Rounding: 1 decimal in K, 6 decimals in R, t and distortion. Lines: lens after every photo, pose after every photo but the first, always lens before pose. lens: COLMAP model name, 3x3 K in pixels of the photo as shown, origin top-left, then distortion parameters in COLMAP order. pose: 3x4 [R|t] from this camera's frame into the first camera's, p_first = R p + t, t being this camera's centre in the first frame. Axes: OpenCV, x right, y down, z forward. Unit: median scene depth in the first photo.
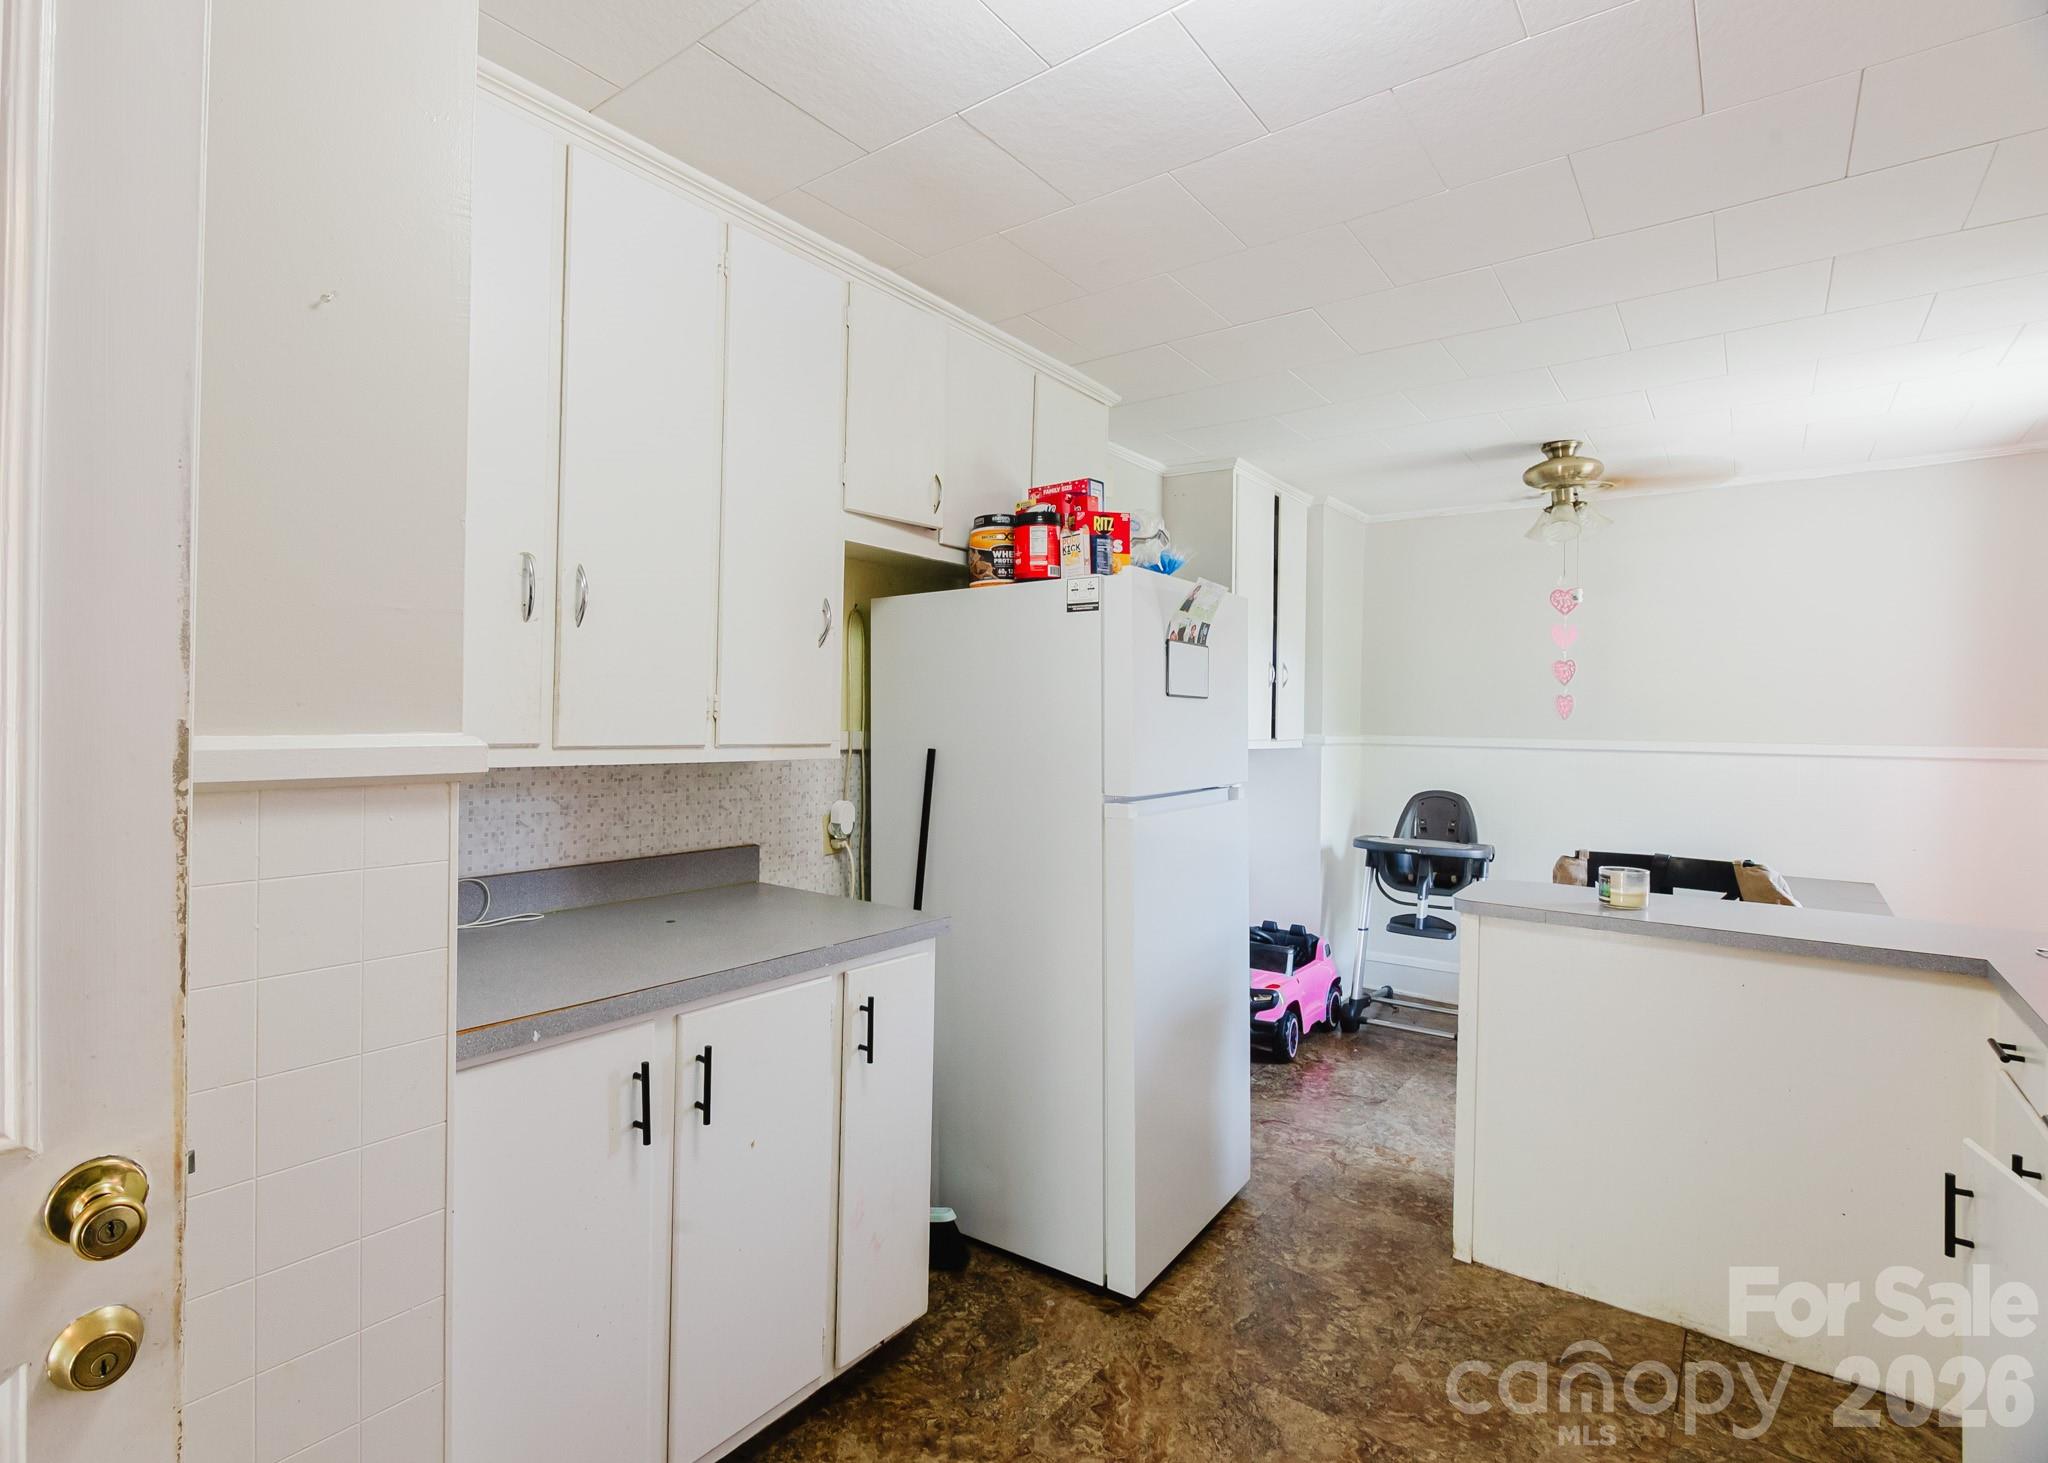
lens RADIAL K [[1004.8, 0, 918.9], [0, 1004.8, 714.0], [0, 0, 1]] dist [0.000142, -0.001380]
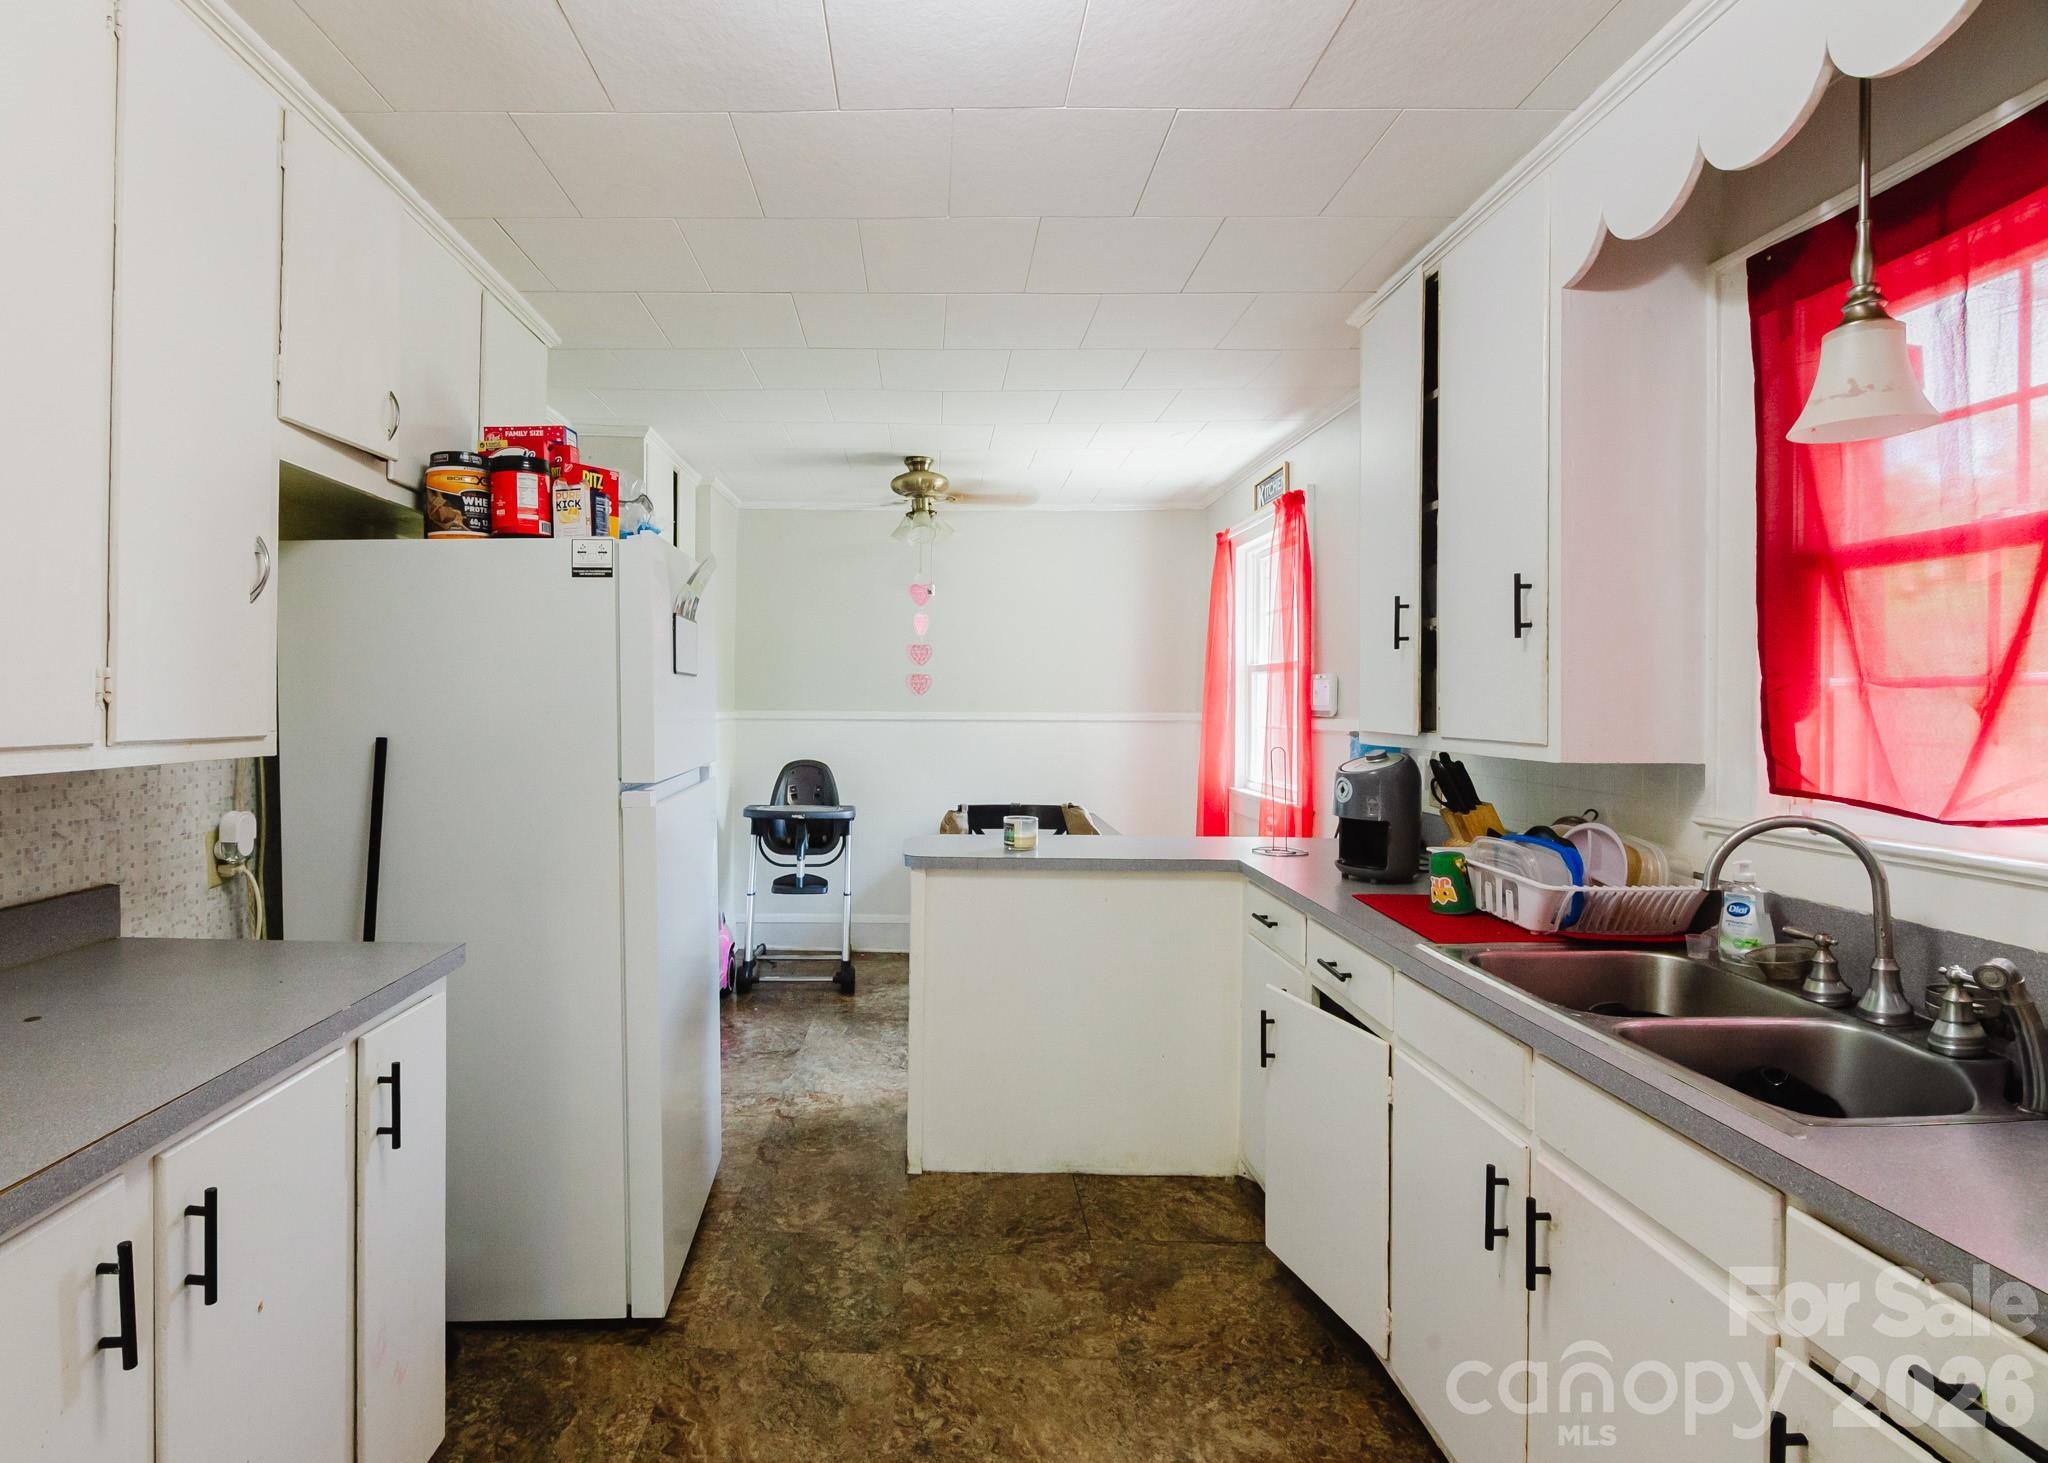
lens RADIAL K [[1017.8, 0, 910.3], [0, 1017.8, 714.0], [0, 0, 1]] dist [-0.000809, -0.006135]
pose [[0.780103, -0.017872, 0.625396, -0.171534], [0.002768, 0.999681, 0.025115, -0.003183], [-0.625645, -0.017861, 0.779904, 0.116589]]
